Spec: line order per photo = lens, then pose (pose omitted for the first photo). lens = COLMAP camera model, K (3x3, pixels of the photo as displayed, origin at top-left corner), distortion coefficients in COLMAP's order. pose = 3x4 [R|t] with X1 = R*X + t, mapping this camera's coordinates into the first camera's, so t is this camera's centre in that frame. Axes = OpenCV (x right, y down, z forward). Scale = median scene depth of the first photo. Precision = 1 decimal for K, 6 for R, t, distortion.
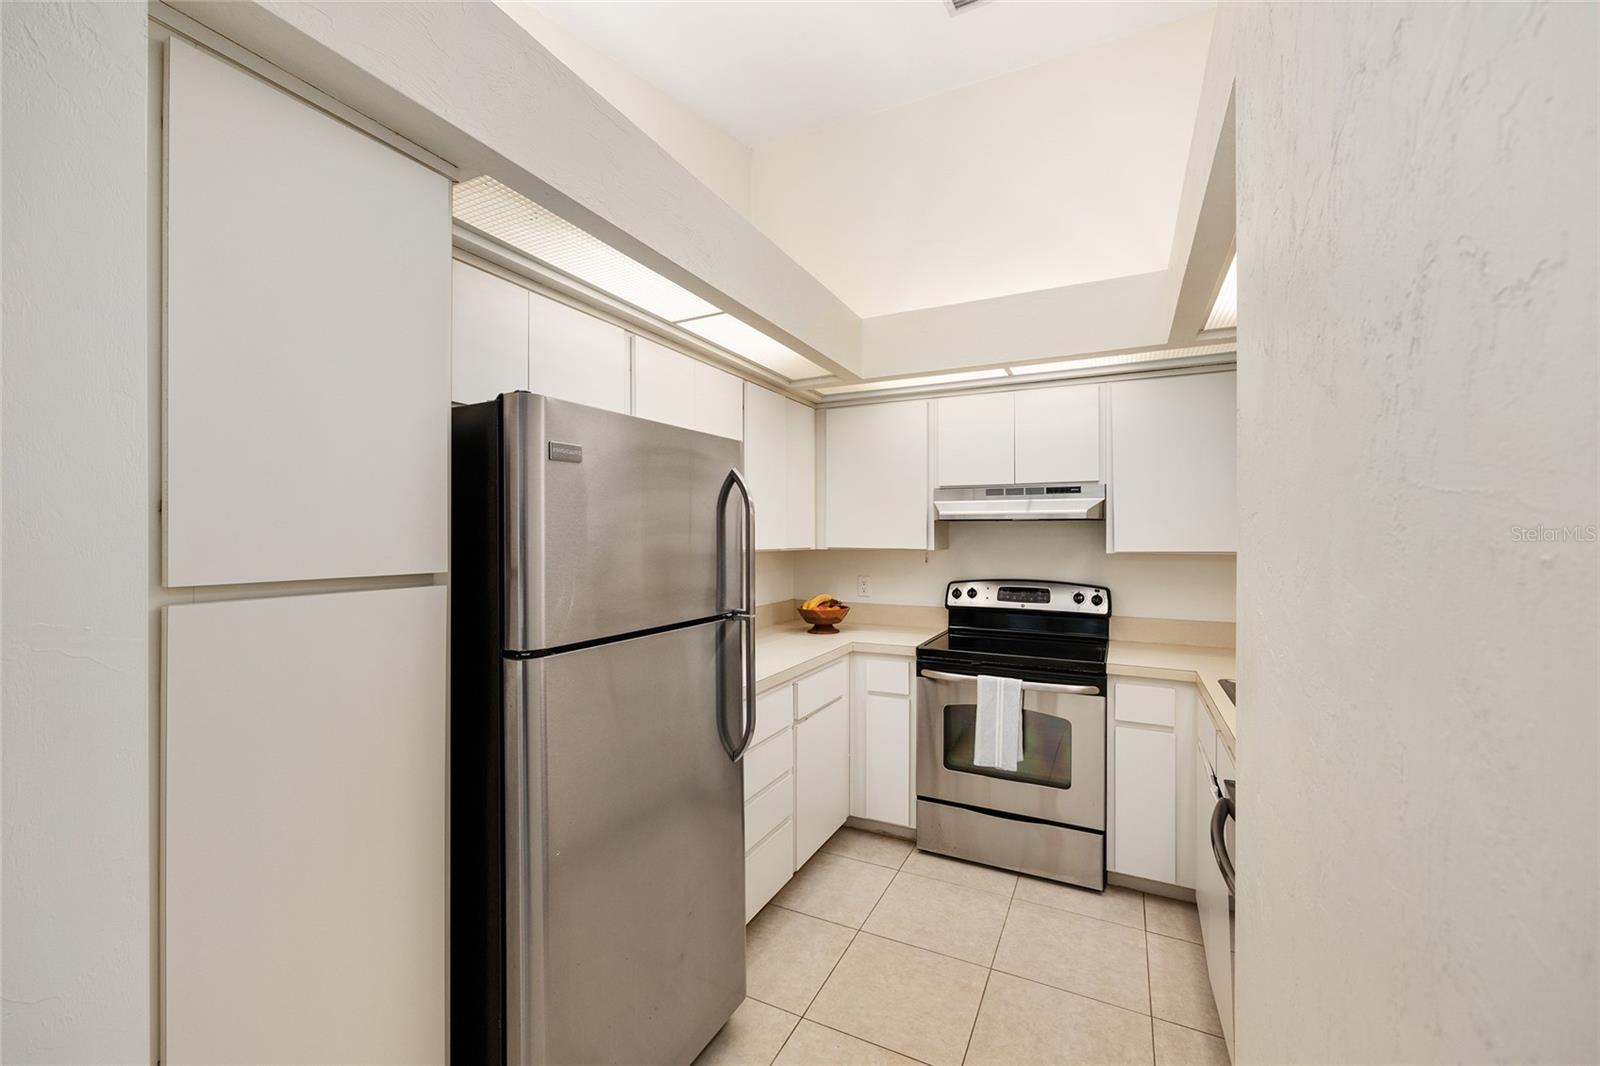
lens RADIAL K [[640.7, 0, 801.2], [0, 640.7, 534.8], [0, 0, 1]] dist [-0.005875, 0.002147]
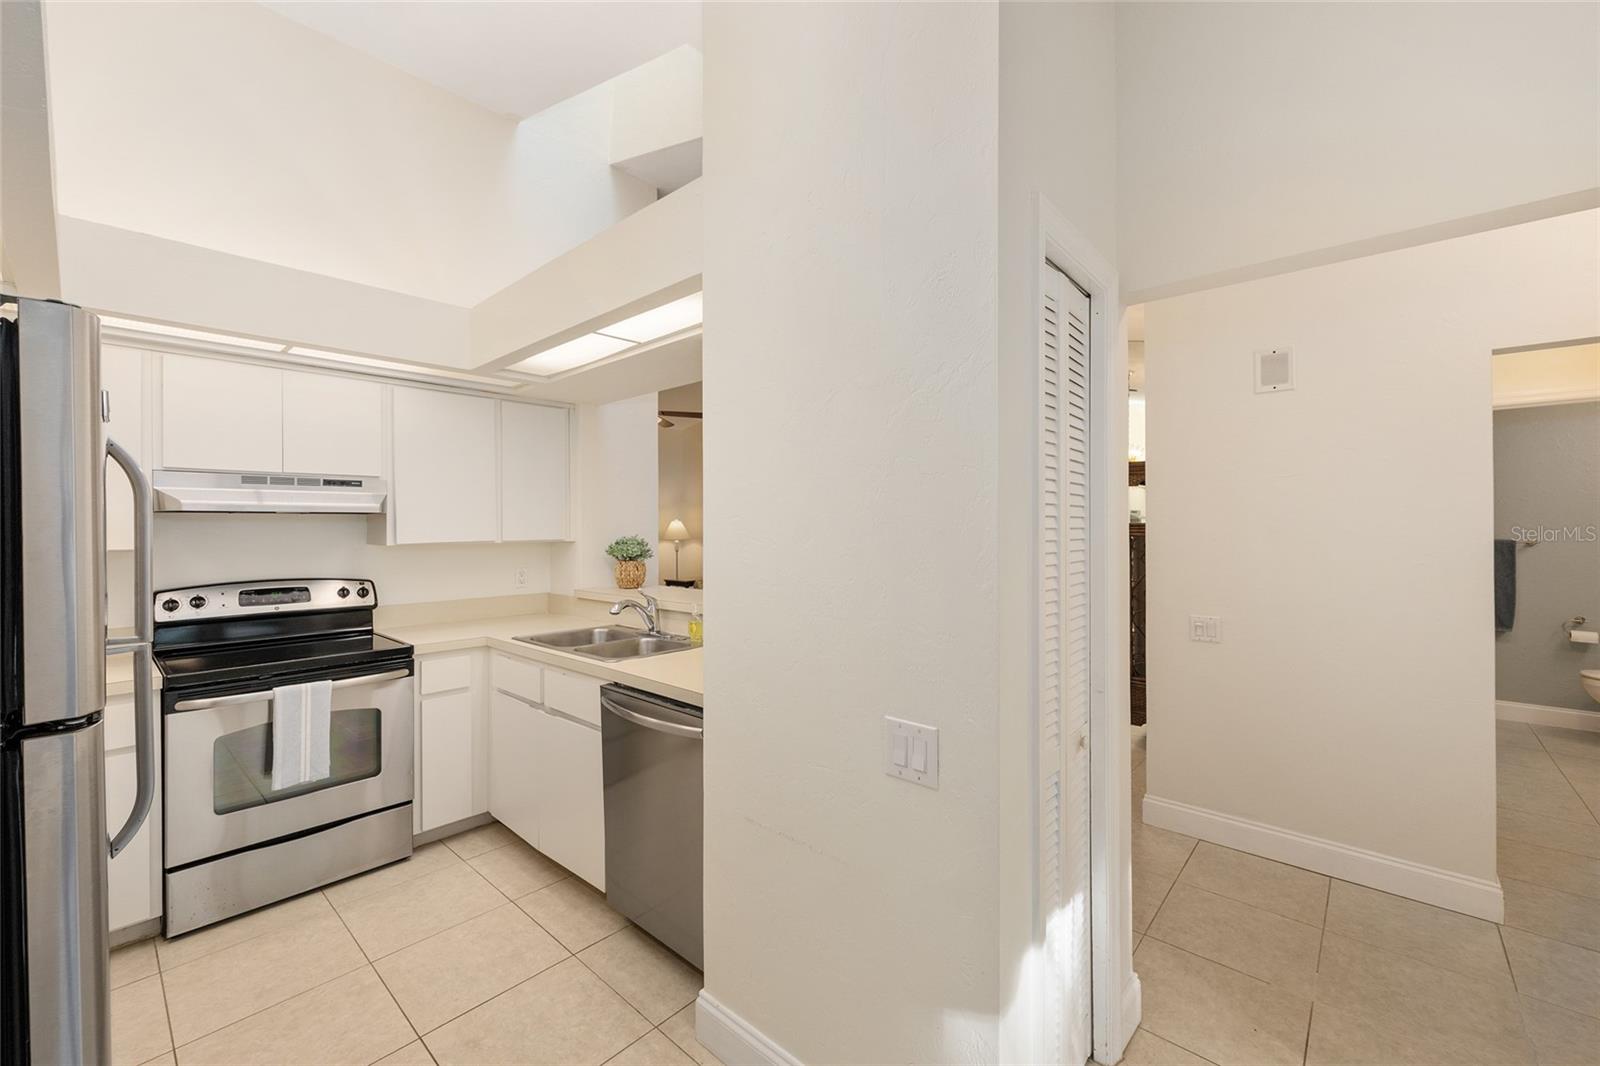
lens RADIAL K [[640.7, 0, 809.4], [0, 640.7, 524.6], [0, 0, 1]] dist [-0.005875, 0.002147]
pose [[0.252806, -0.001122, 0.967516, -0.394711], [0.006075, 0.999981, -0.000427, -0.001608], [-0.967498, 0.005986, 0.252809, 0.063260]]
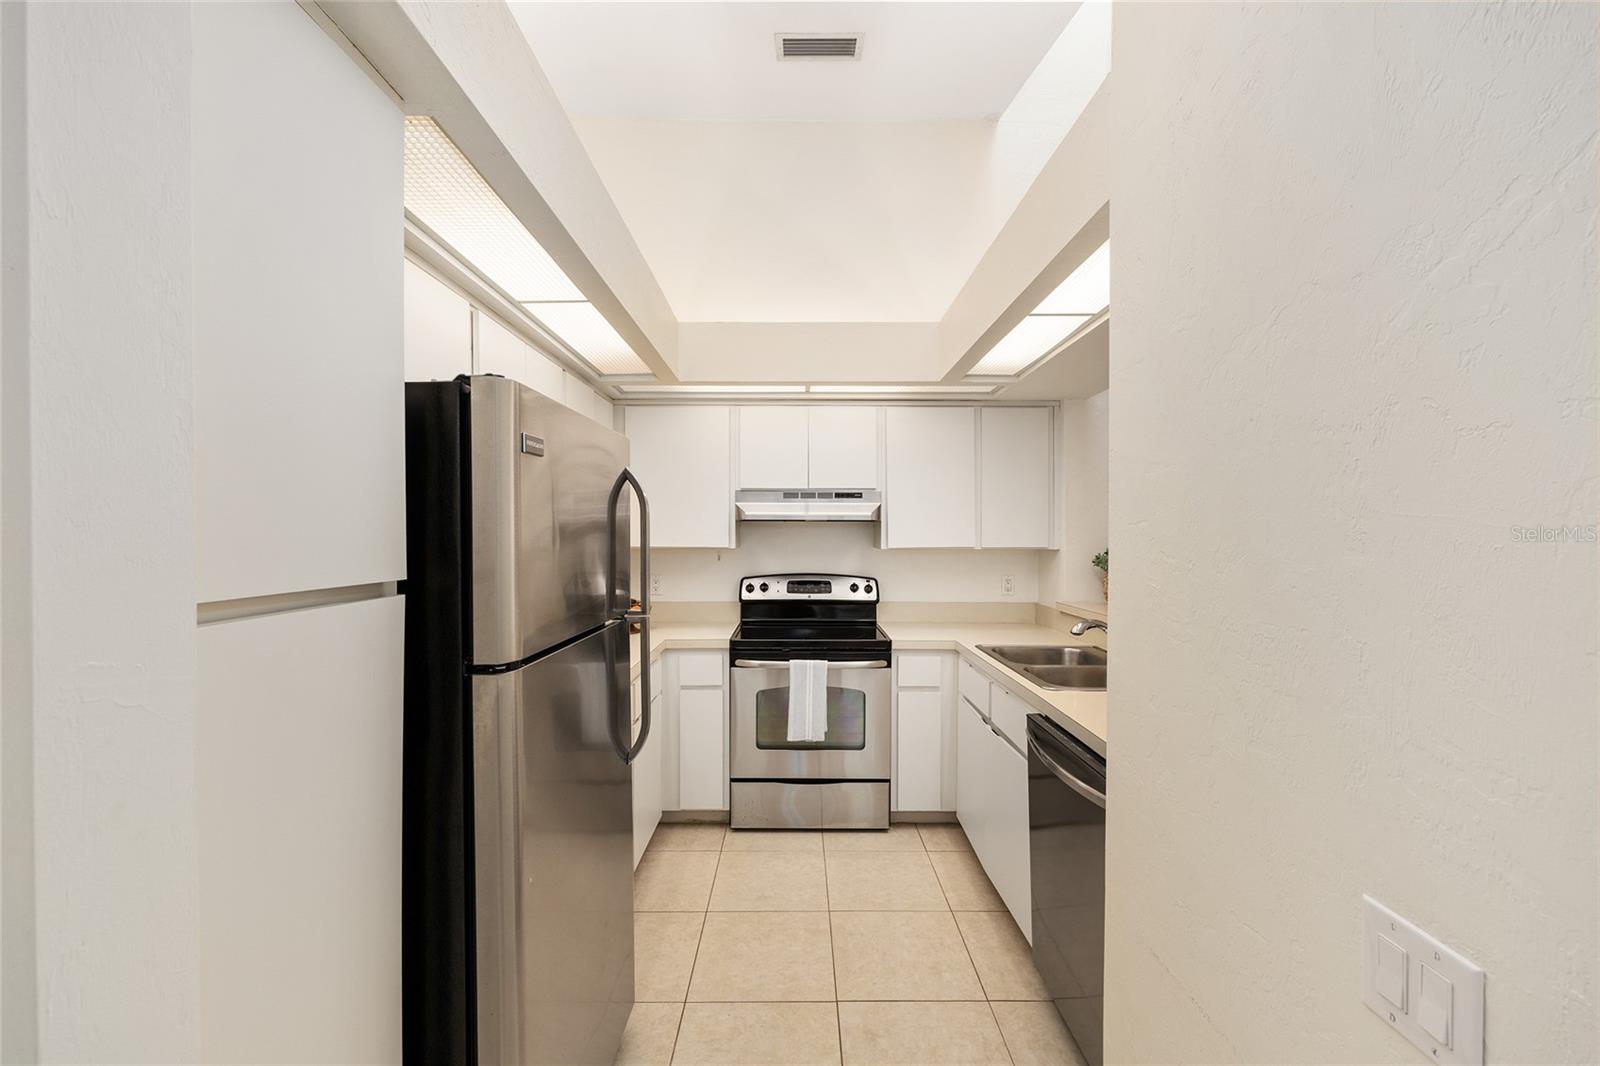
lens RADIAL K [[640.7, 0, 802.3], [0, 640.7, 537.5], [0, 0, 1]] dist [-0.005875, 0.002147]
pose [[0.890046, -0.002191, 0.455865, -0.215269], [-0.001276, 0.999973, 0.007297, -0.001903], [-0.455869, -0.007077, 0.890019, 0.001281]]
